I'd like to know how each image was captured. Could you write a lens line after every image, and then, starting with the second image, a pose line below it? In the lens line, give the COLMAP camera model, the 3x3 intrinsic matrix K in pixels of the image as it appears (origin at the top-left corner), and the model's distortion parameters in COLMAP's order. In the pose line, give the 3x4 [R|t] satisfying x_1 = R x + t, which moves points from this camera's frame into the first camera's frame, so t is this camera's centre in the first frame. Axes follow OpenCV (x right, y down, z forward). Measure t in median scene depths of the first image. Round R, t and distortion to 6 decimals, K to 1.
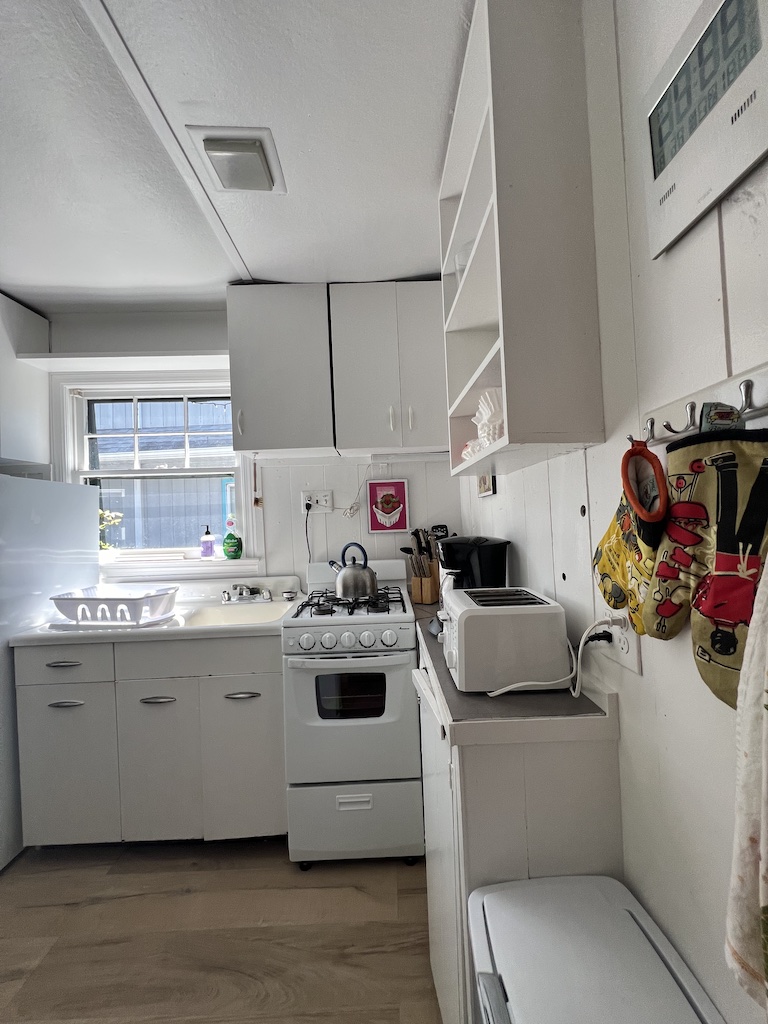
lens RADIAL K [[408.0, 0, 382.9], [0, 408.0, 507.5], [0, 0, 1]] dist [-0.002018, 0.000576]
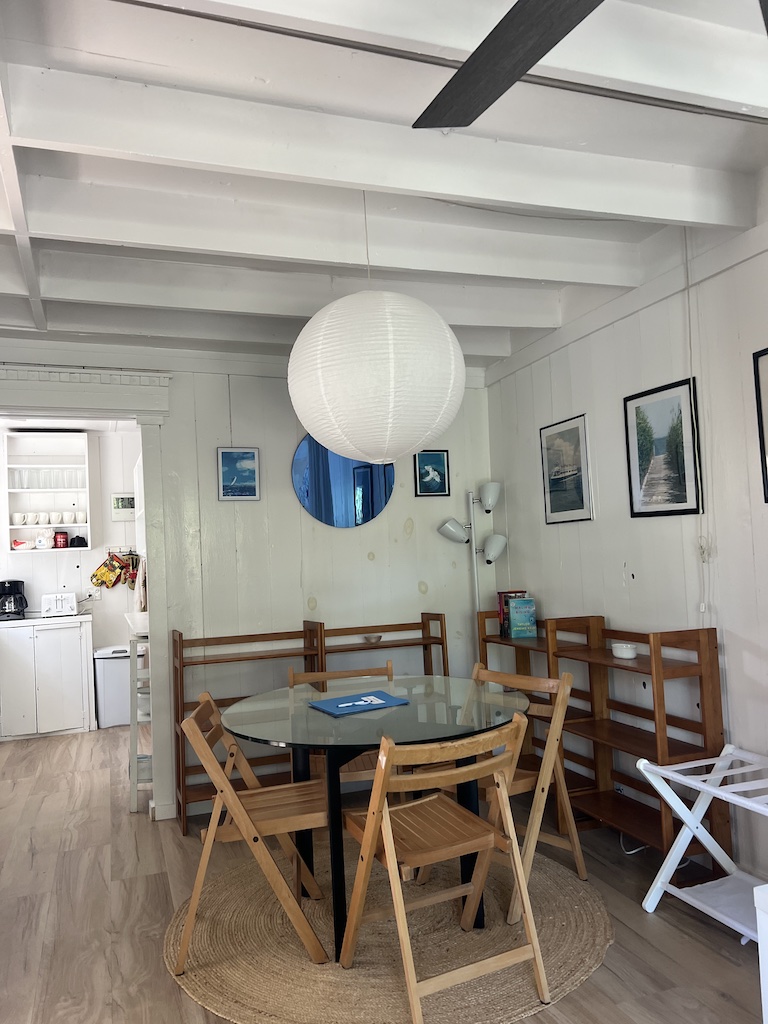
lens RADIAL K [[770.2, 0, 370.1], [0, 770.2, 514.0], [0, 0, 1]] dist [0.050185, -0.016201]
pose [[-0.325561, 0.088521, 0.941368, -5.482660], [0.036818, 0.996040, -0.080929, 0.155549], [-0.944804, 0.008312, -0.327531, 0.590130]]
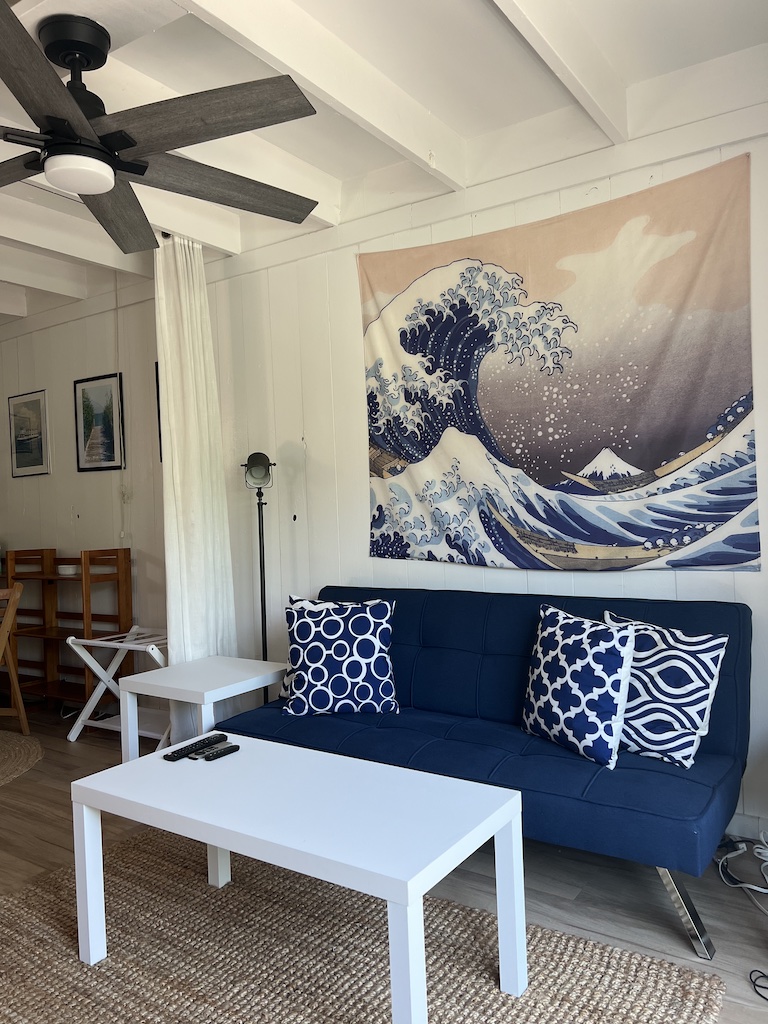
lens RADIAL K [[770.2, 0, 376.4], [0, 770.2, 517.4], [0, 0, 1]] dist [0.050185, -0.016201]
pose [[-0.821371, 0.051912, 0.568027, -6.495489], [0.046291, 0.998632, -0.024328, 0.363214], [-0.568513, 0.006312, -0.822650, 1.061028]]
